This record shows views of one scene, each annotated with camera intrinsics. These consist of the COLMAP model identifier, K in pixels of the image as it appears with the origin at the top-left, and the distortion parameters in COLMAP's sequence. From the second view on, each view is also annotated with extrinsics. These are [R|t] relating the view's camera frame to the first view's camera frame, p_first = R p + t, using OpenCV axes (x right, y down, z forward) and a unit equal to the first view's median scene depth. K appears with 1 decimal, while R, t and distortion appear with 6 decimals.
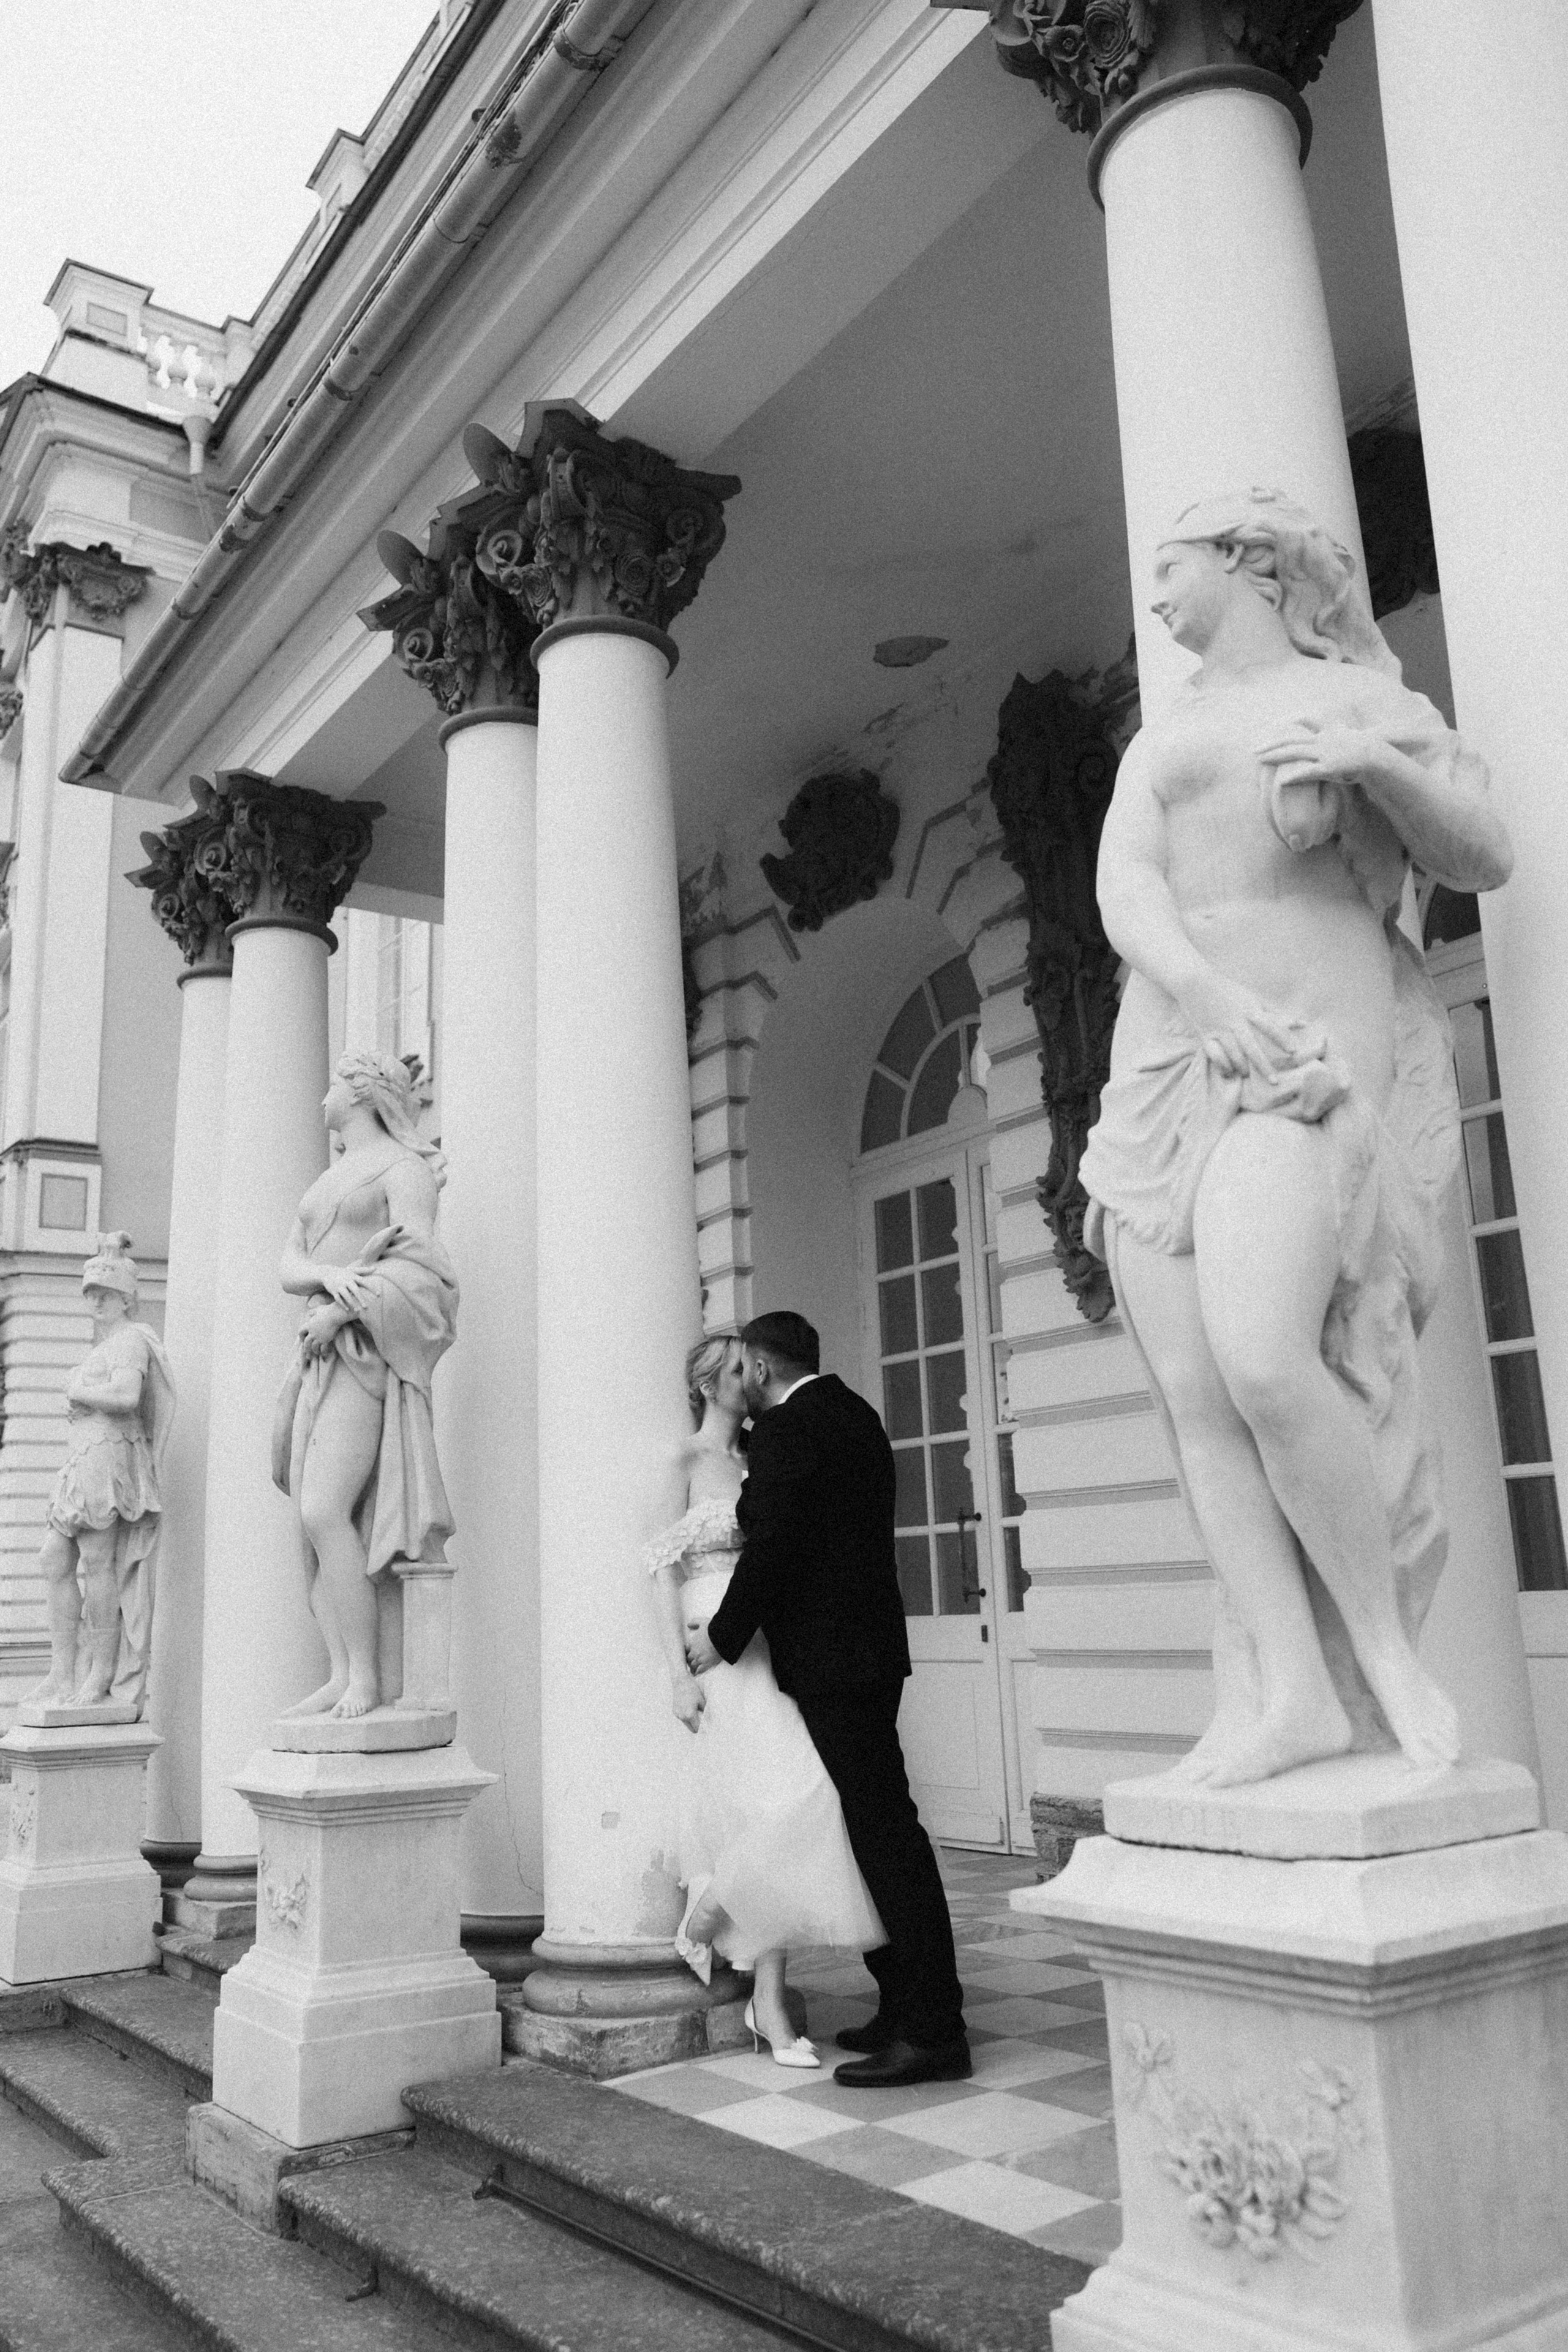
lens RADIAL K [[1867.3, 0, 788.0], [0, 1867.3, 1181.6], [0, 0, 1]] dist [-0.007567, -0.009918]
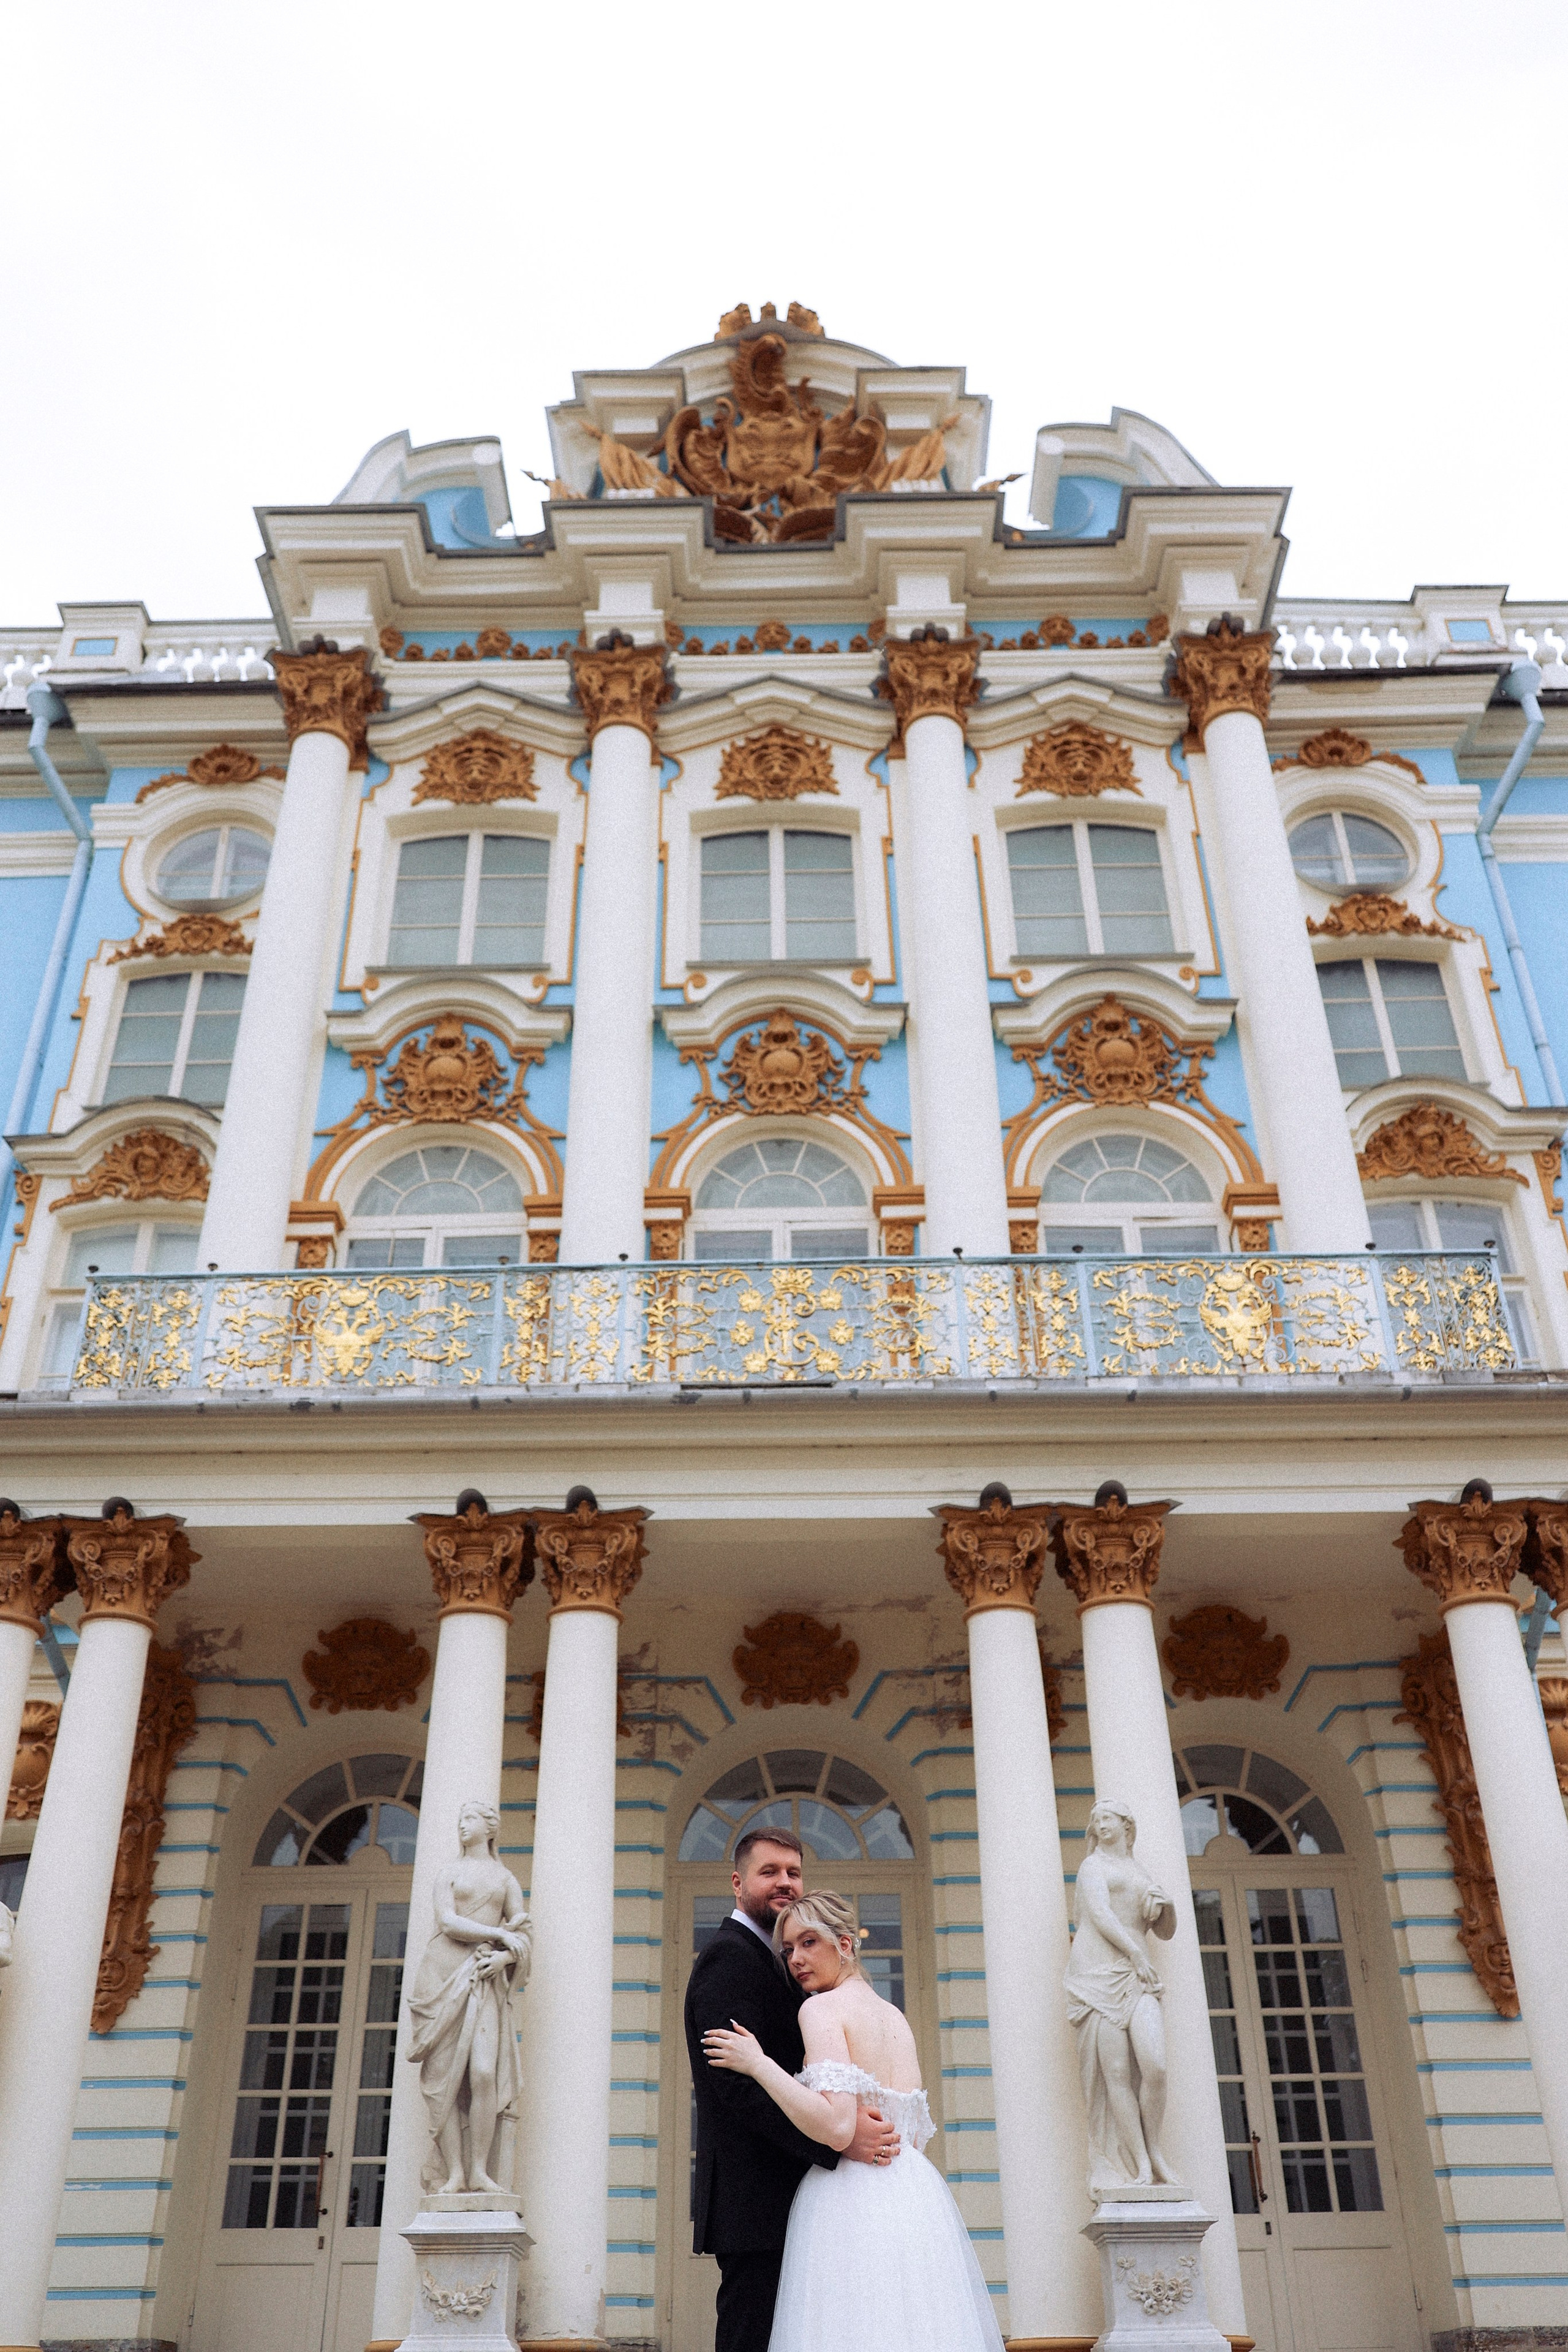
lens RADIAL K [[1965.2, 0, 776.4], [0, 1965.2, 1155.0], [0, 0, 1]] dist [-0.010801, 0.001419]
pose [[0.581548, 0.477228, 0.658828, -1.715842], [-0.193126, 0.867694, -0.458049, 0.215259], [-0.790256, 0.139141, 0.596771, -0.476382]]
